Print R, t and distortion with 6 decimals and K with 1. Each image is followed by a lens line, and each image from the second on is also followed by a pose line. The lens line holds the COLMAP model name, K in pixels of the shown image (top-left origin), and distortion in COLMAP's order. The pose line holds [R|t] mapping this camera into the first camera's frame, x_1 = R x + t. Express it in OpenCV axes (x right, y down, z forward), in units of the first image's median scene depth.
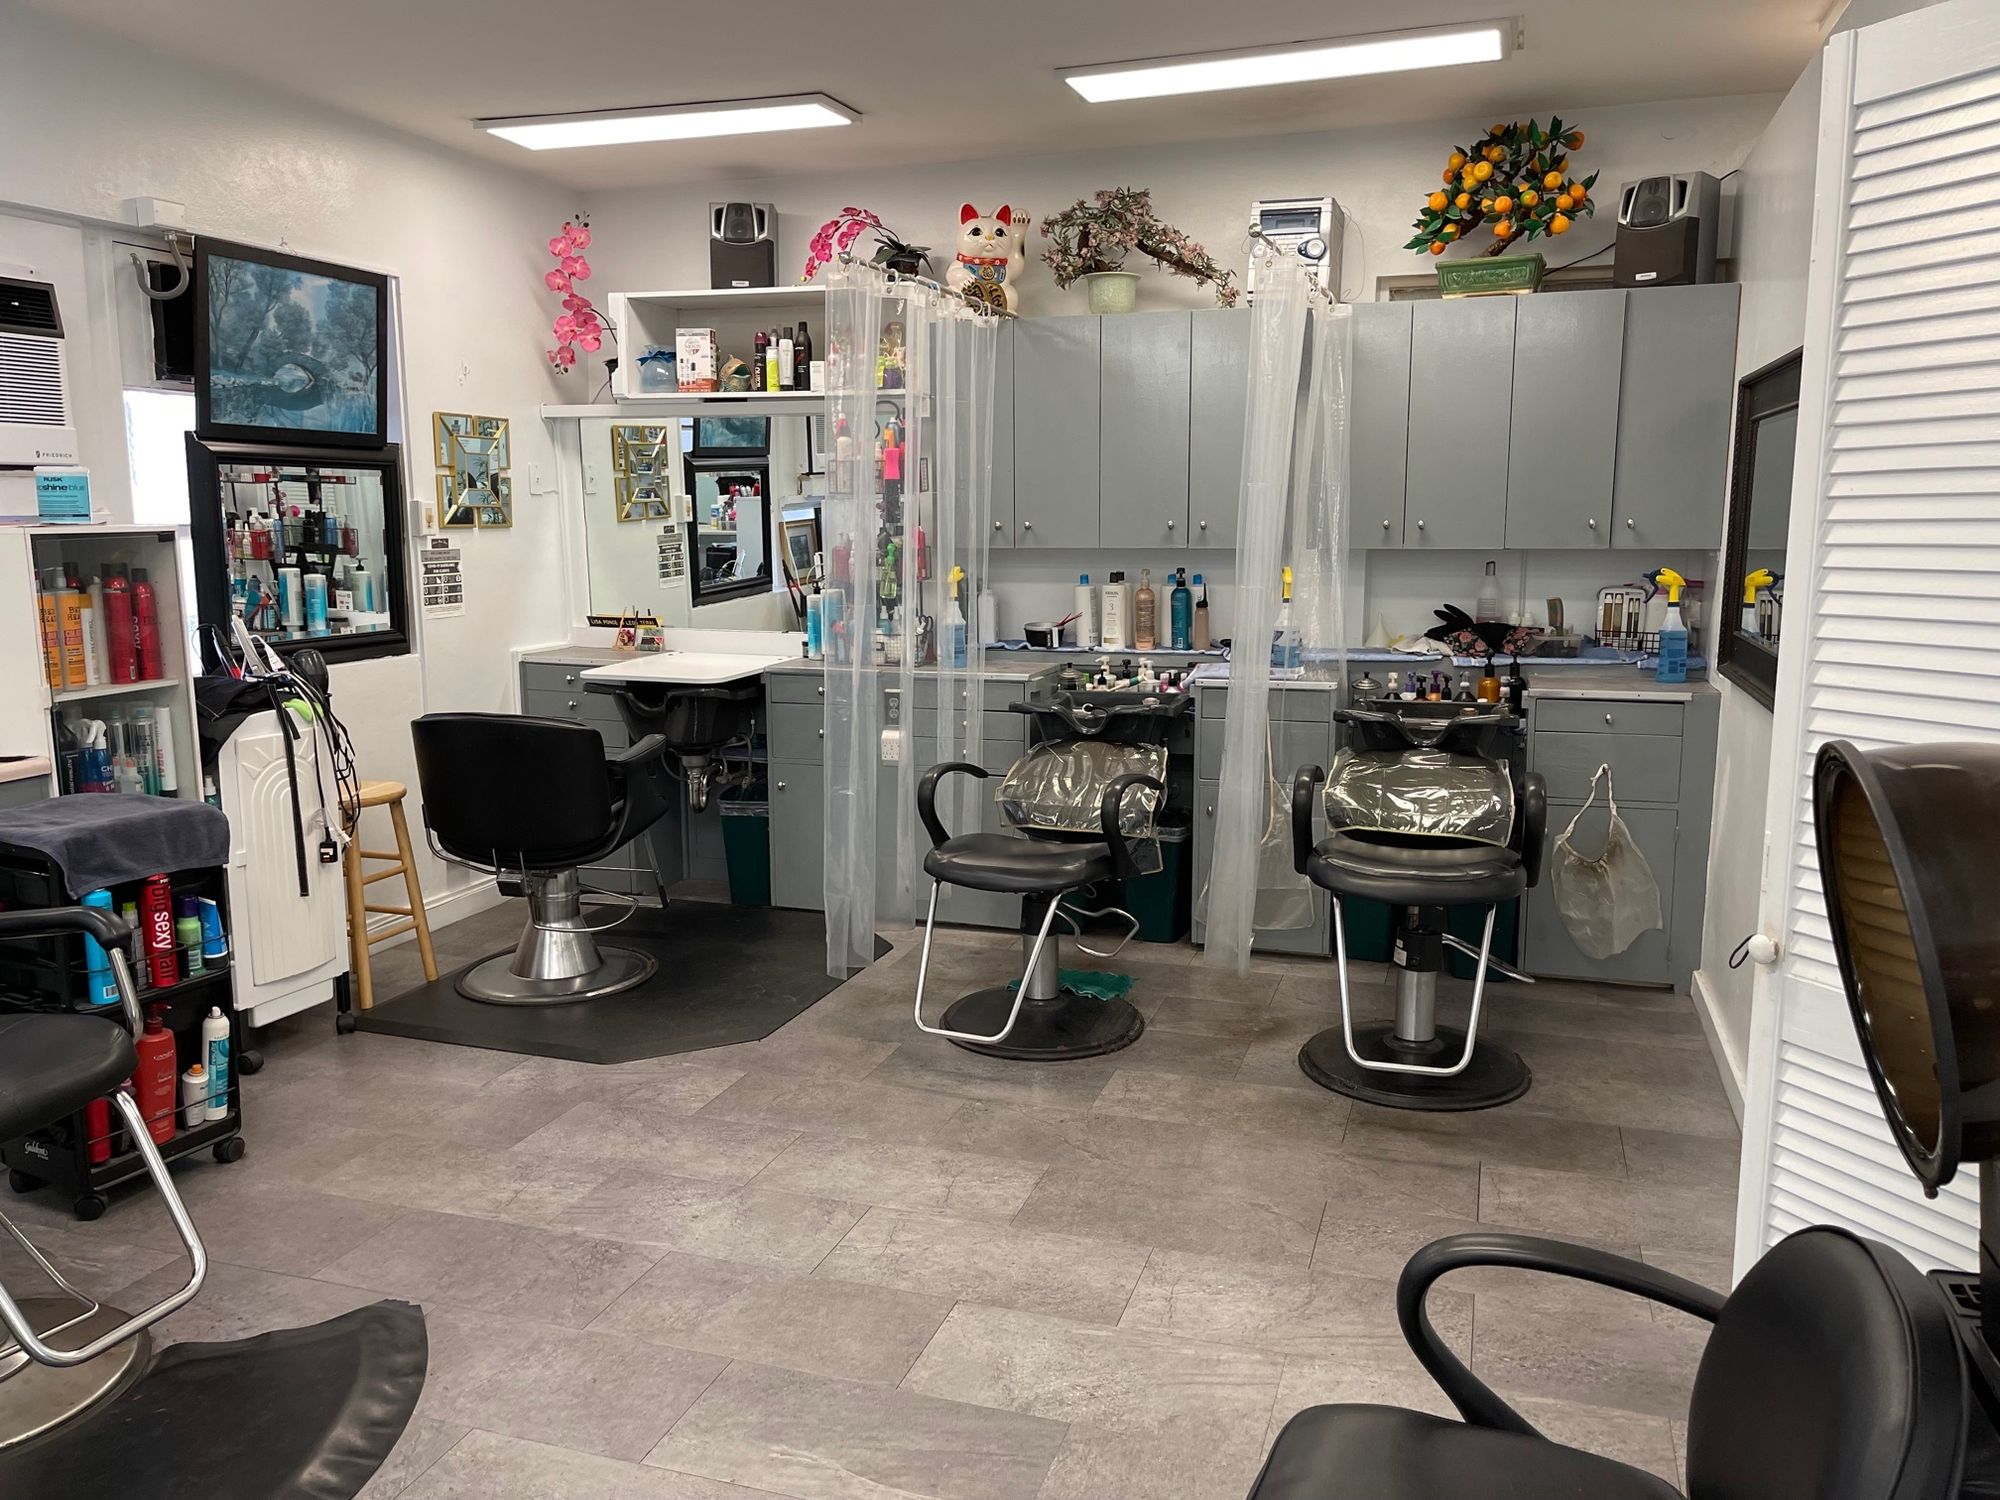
lens RADIAL K [[1514.4, 0, 1005.2], [0, 1514.4, 748.4], [0, 0, 1]] dist [0.056593, -0.070837]
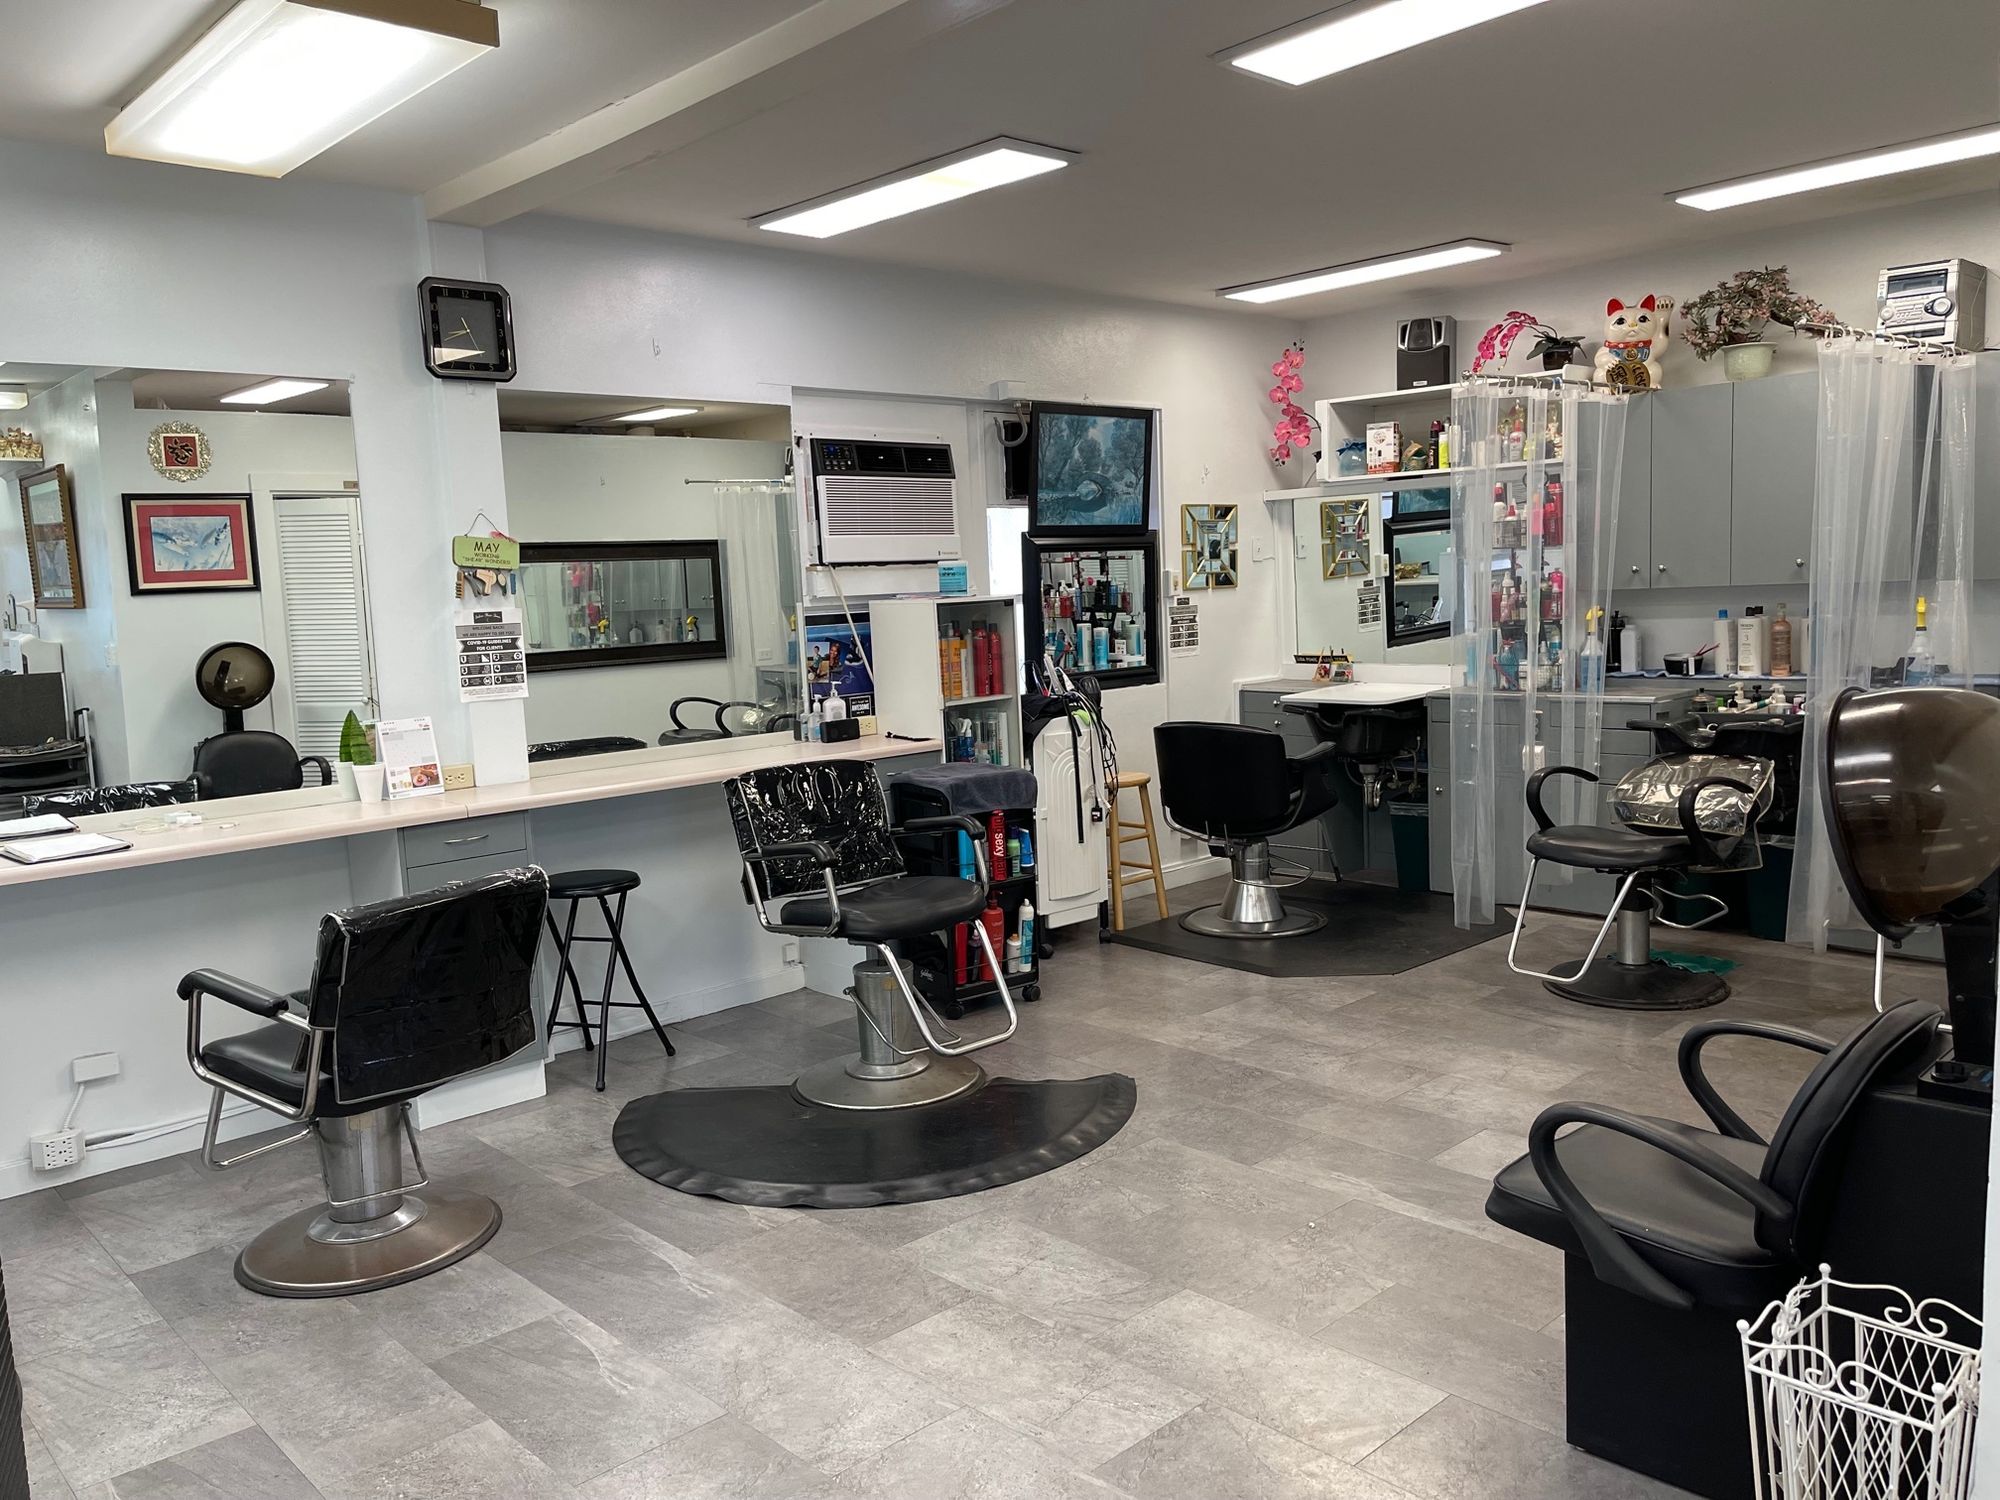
lens RADIAL K [[1521.3, 0, 993.1], [0, 1521.3, 762.5], [0, 0, 1]] dist [0.064161, -0.077136]
pose [[0.876002, 0.021642, -0.481822, 0.150511], [-0.033944, 0.999282, -0.016829, 0.040699], [0.481112, 0.031097, 0.876108, -0.287933]]
